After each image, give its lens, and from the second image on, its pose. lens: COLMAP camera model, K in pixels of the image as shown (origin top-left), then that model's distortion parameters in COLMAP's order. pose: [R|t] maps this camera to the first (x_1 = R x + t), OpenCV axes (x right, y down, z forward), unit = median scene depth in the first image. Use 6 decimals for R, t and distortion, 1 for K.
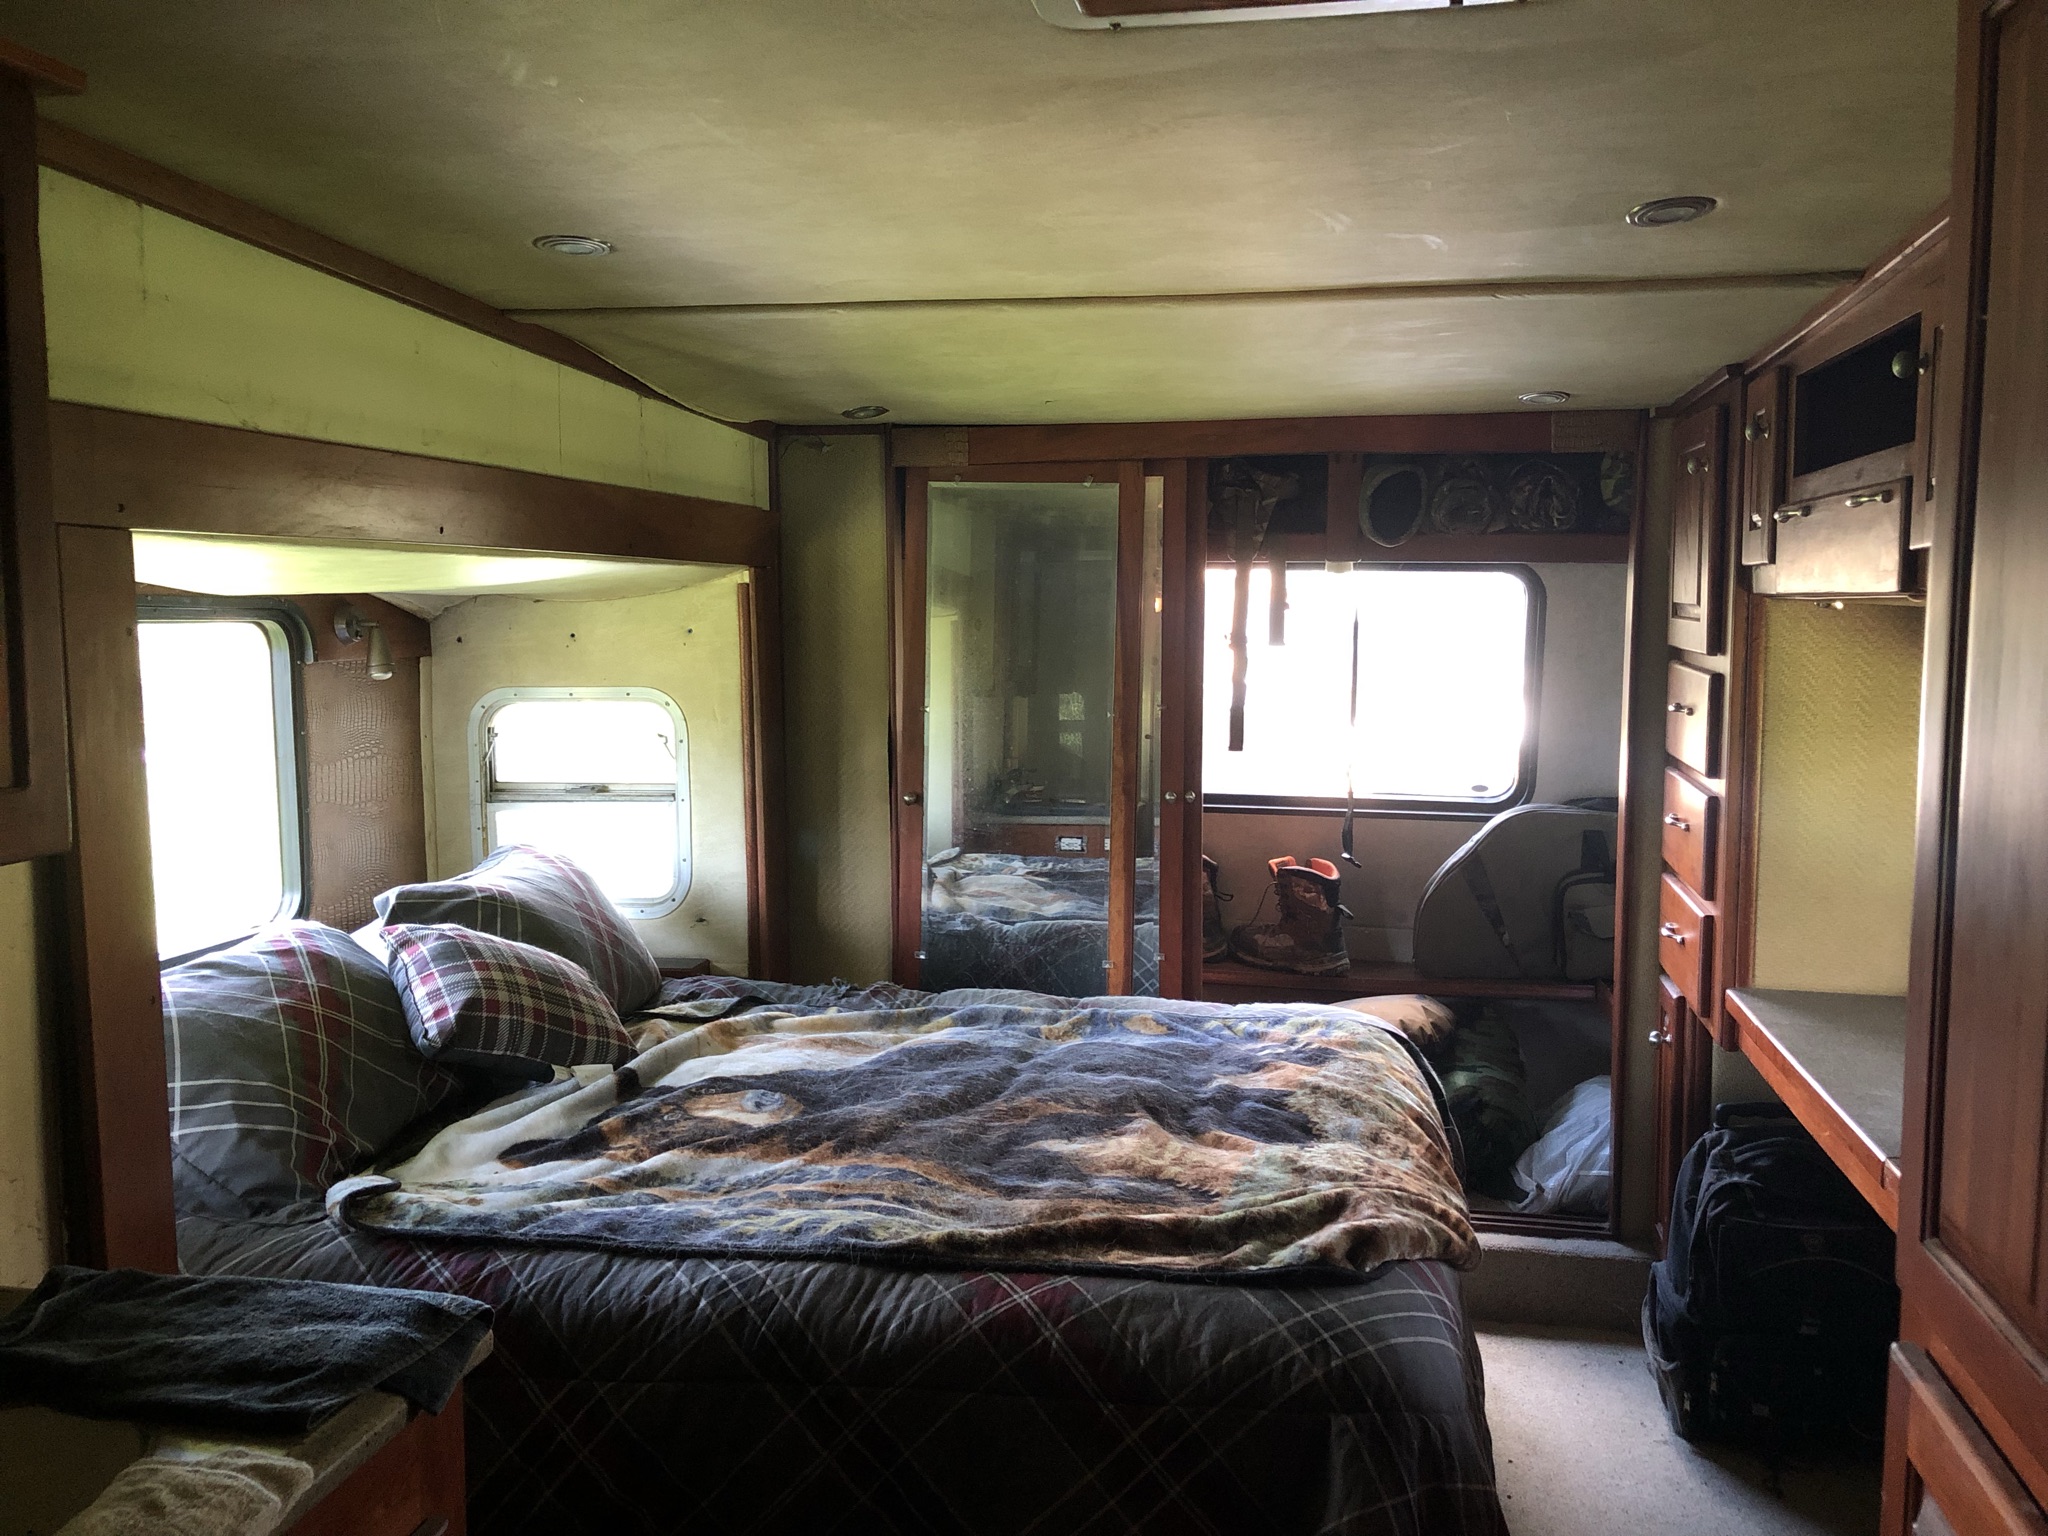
lens RADIAL K [[1656.0, 0, 1014.1], [0, 1656.0, 738.0], [0, 0, 1]] dist [0.015612, -0.008364]
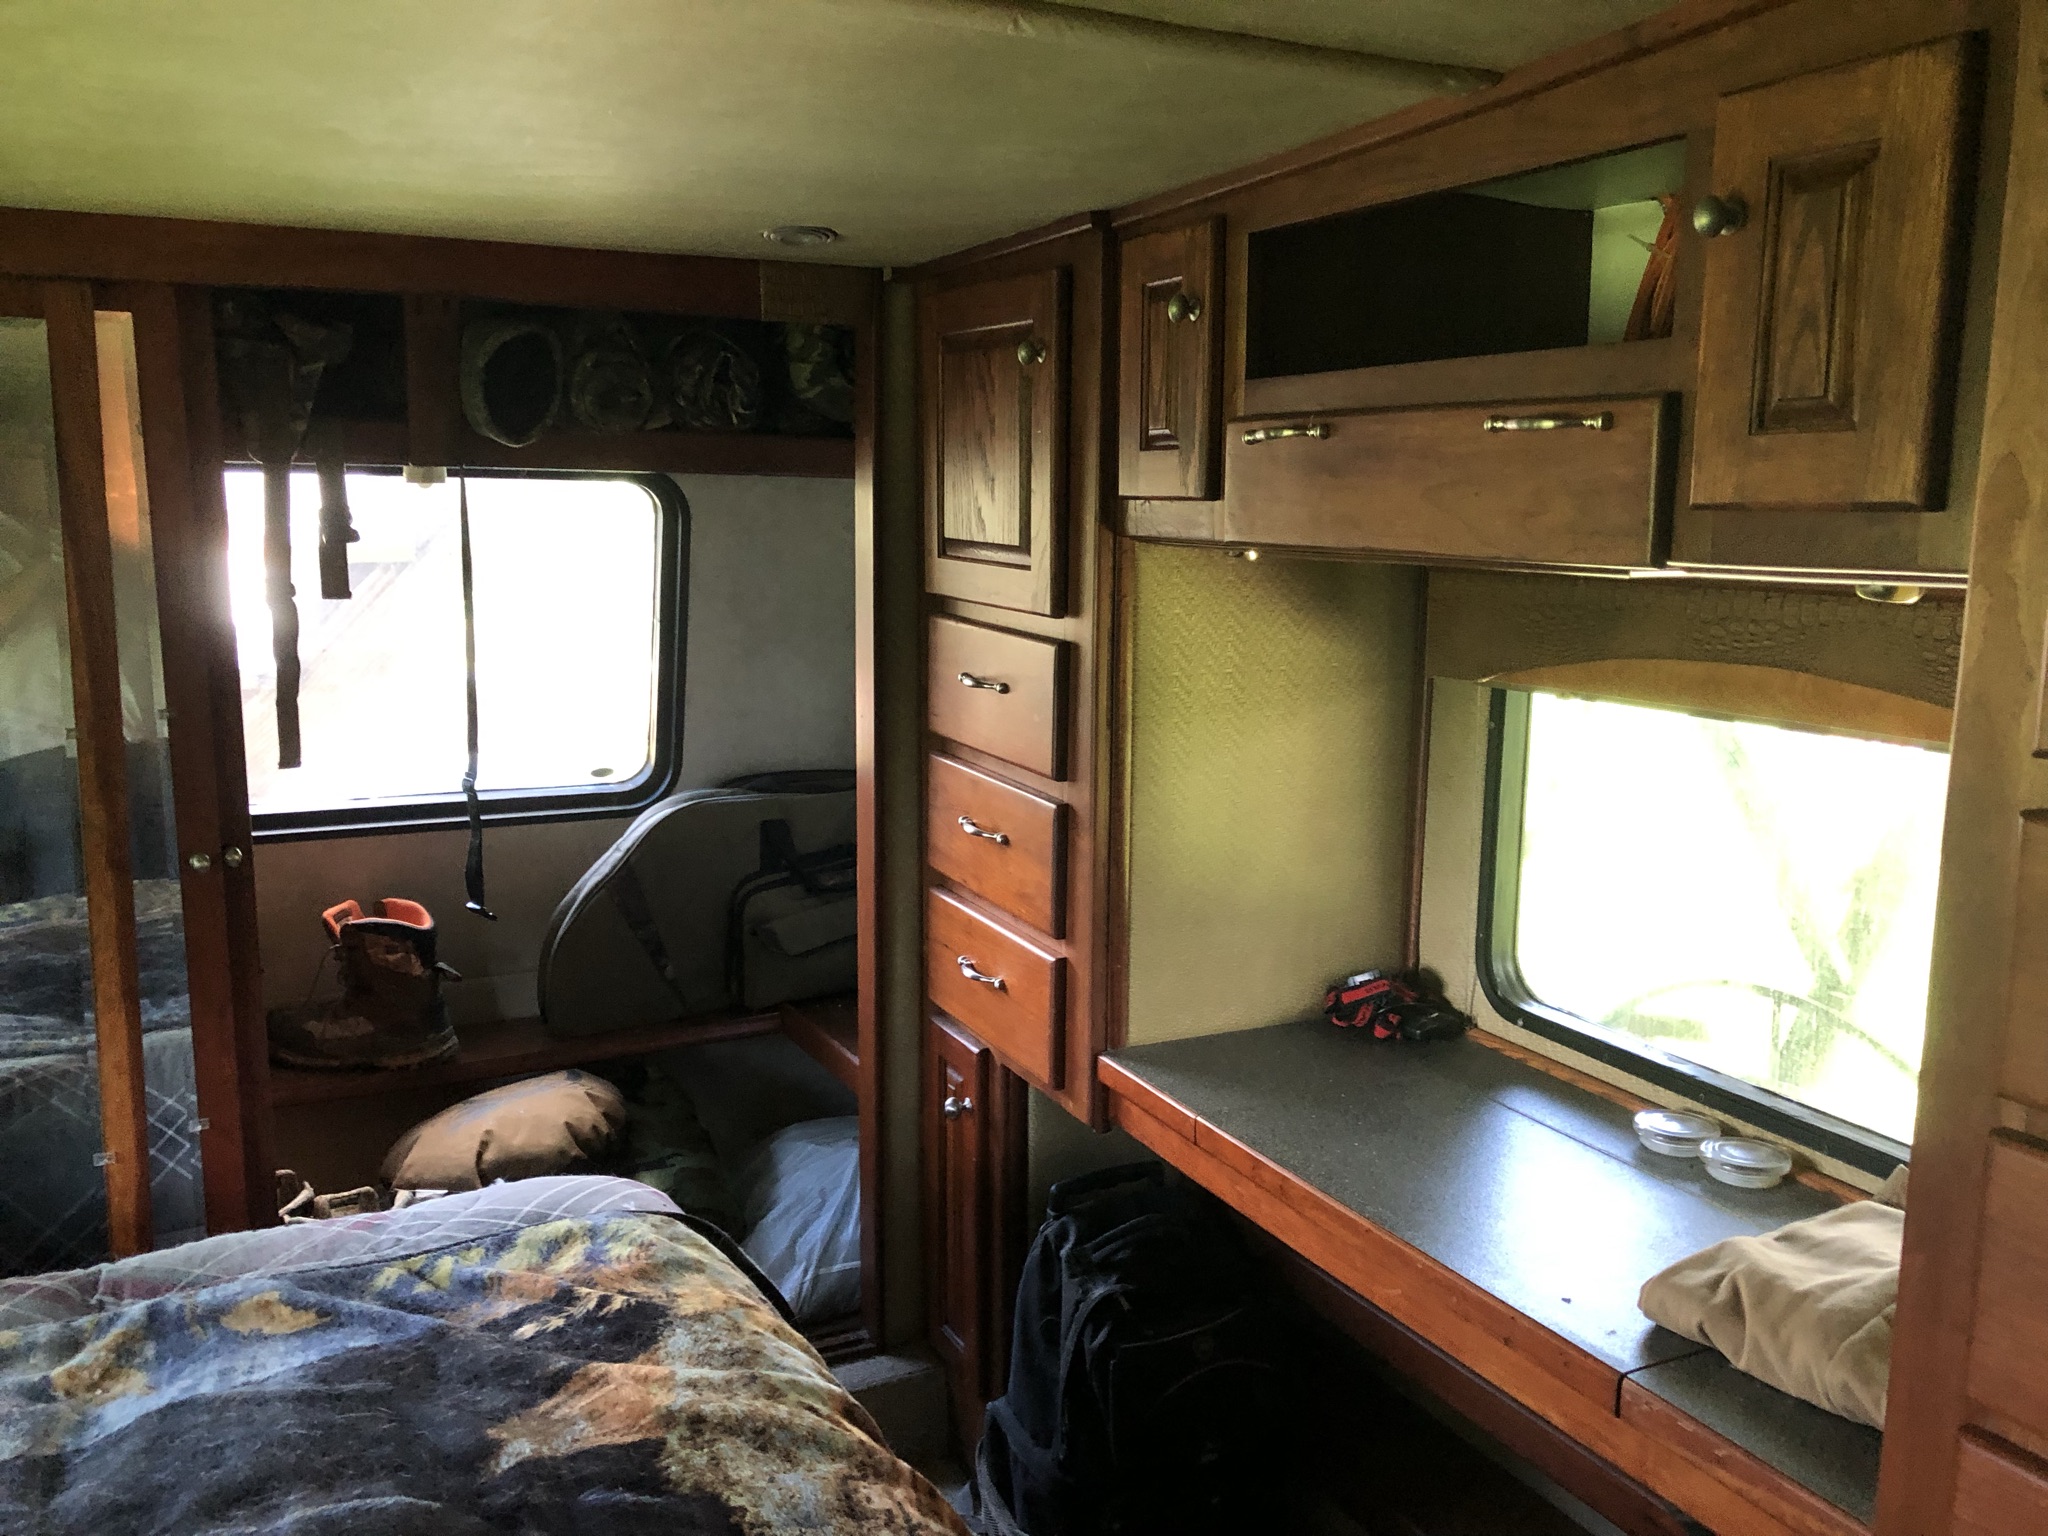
lens RADIAL K [[1687.6, 0, 1058.3], [0, 1687.6, 780.6], [0, 0, 1]] dist [0.021154, -0.016537]
pose [[0.772479, -0.101039, 0.626951, -0.050678], [0.042825, 0.993302, 0.107315, -0.050973], [-0.633595, -0.056050, 0.771632, 0.366288]]
